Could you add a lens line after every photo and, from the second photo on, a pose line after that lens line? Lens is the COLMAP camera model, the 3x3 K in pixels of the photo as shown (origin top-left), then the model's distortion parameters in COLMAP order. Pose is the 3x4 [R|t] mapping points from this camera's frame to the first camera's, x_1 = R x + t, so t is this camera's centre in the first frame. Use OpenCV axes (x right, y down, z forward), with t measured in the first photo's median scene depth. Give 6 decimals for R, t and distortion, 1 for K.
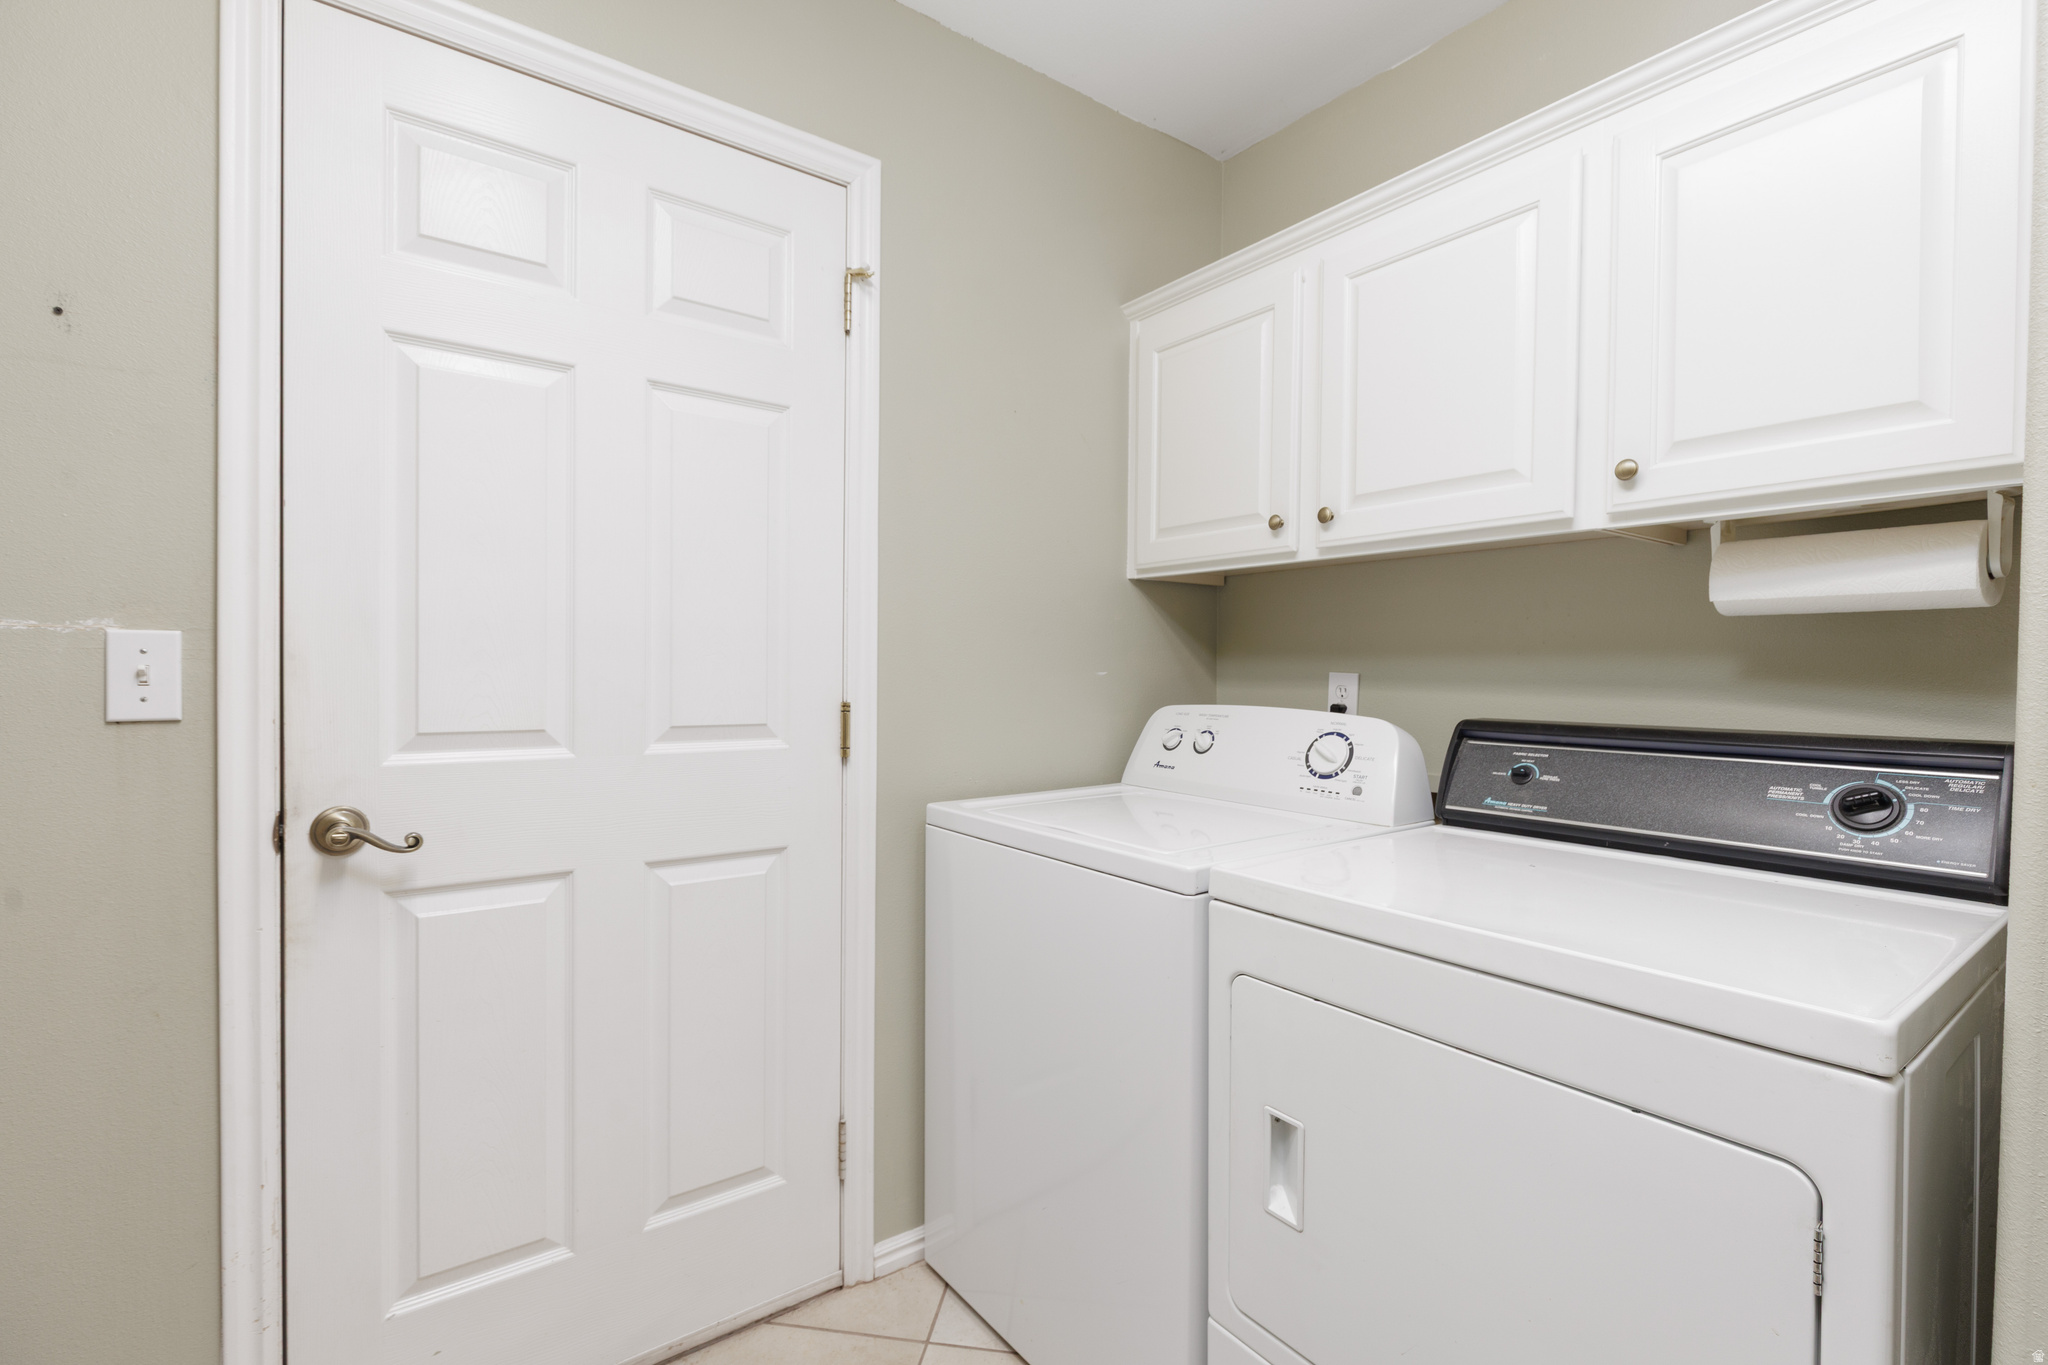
lens RADIAL K [[922.6, 0, 1035.0], [0, 922.6, 683.1], [0, 0, 1]] dist [-0.002994, 0.000745]
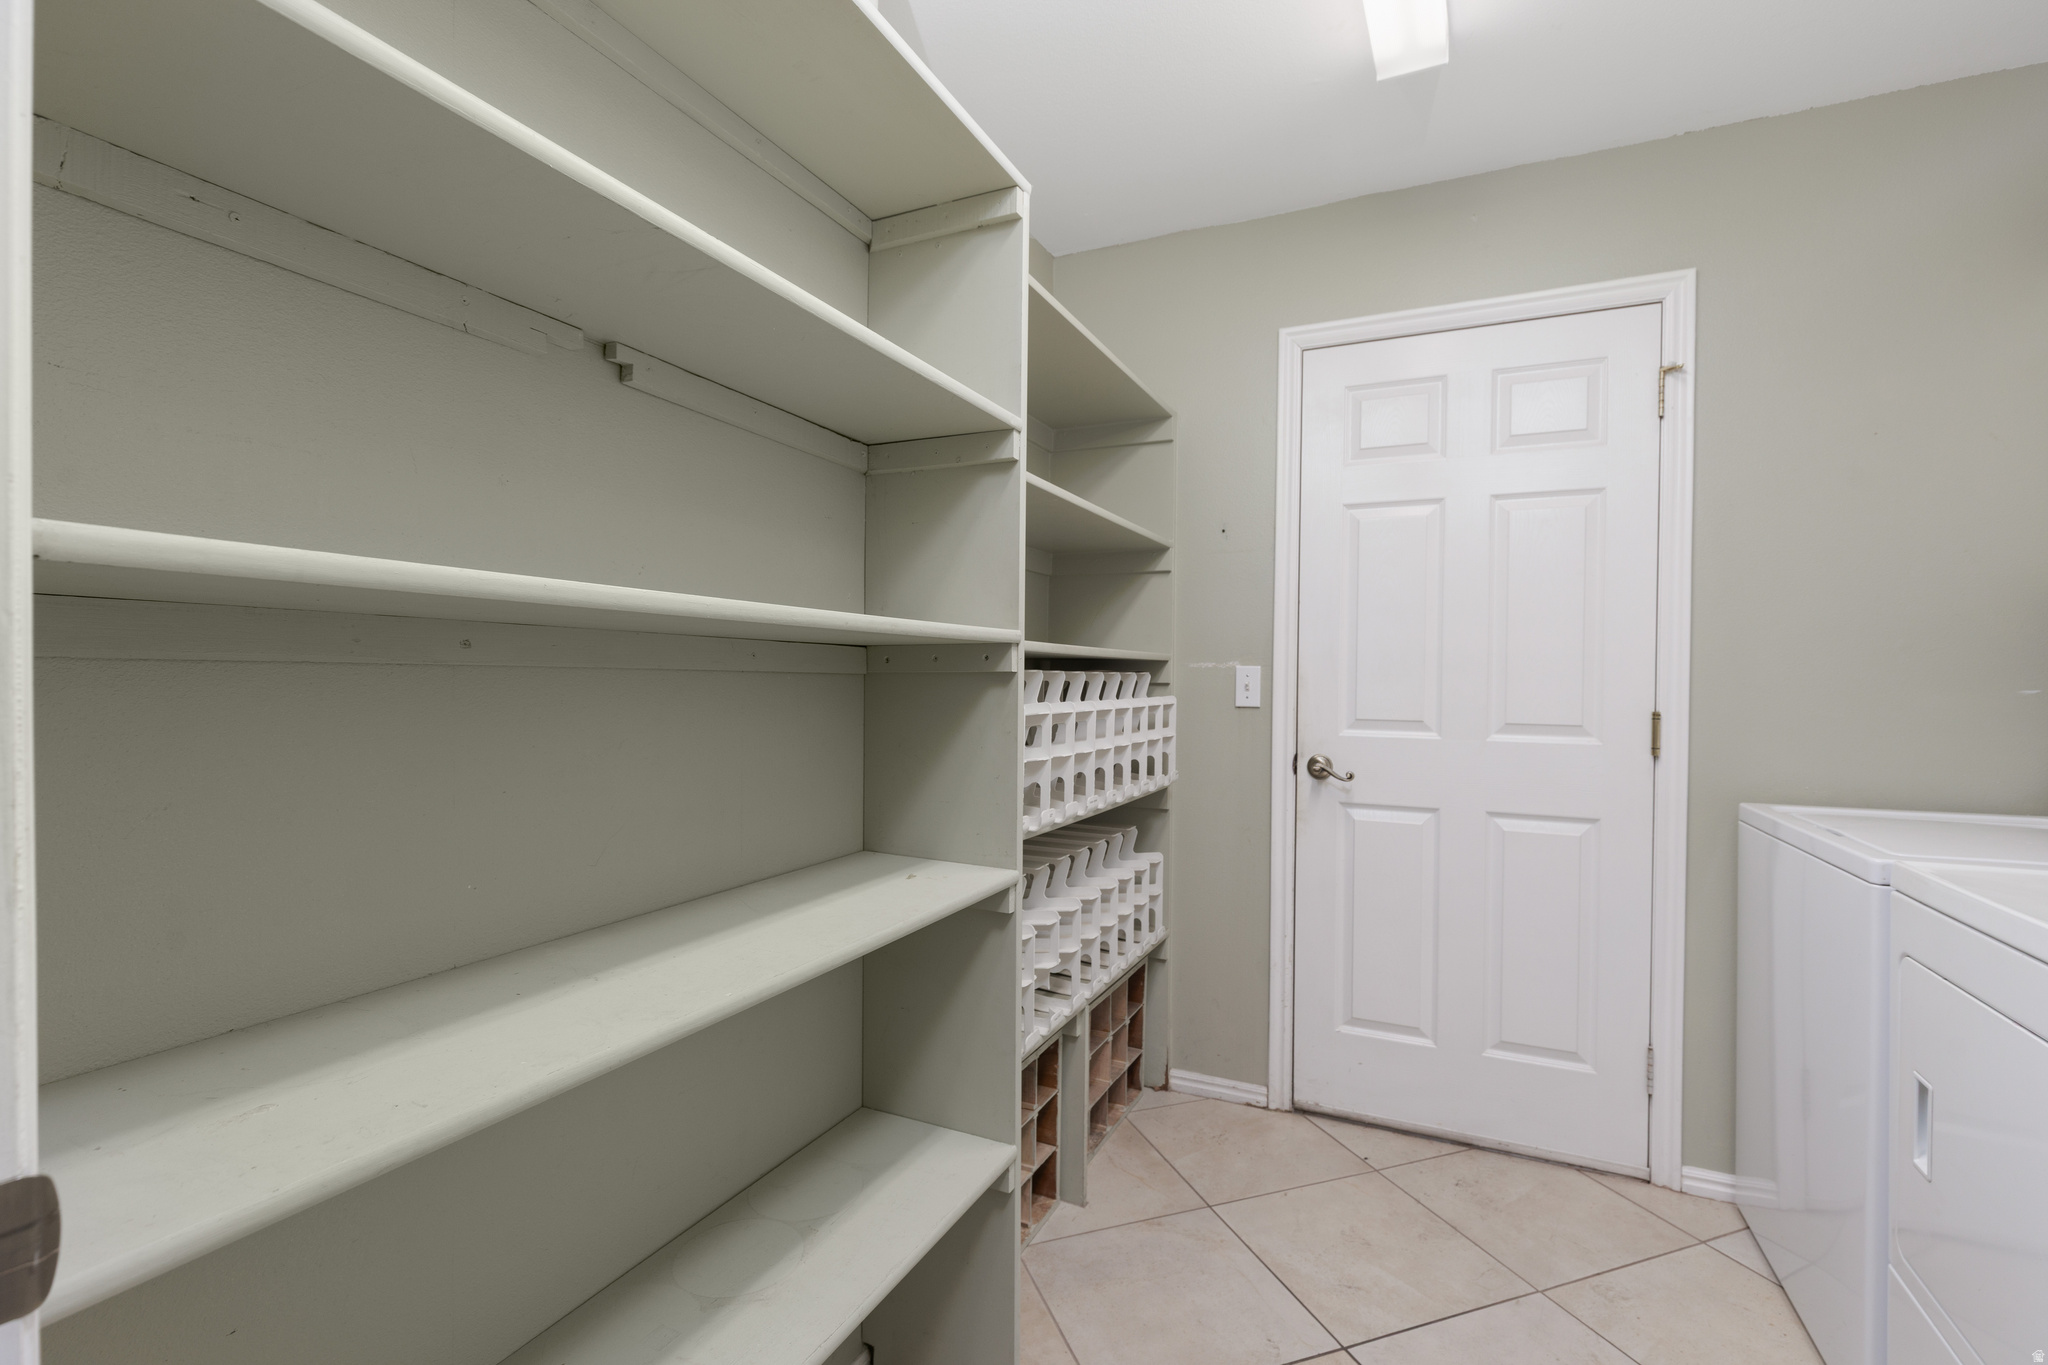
lens RADIAL K [[922.6, 0, 1035.0], [0, 922.6, 683.1], [0, 0, 1]] dist [-0.002994, 0.000745]
pose [[0.474965, 0.001959, -0.880003, 0.597151], [-0.018342, 0.999802, -0.007674, 0.007800], [0.879814, 0.019786, 0.474907, -0.407369]]
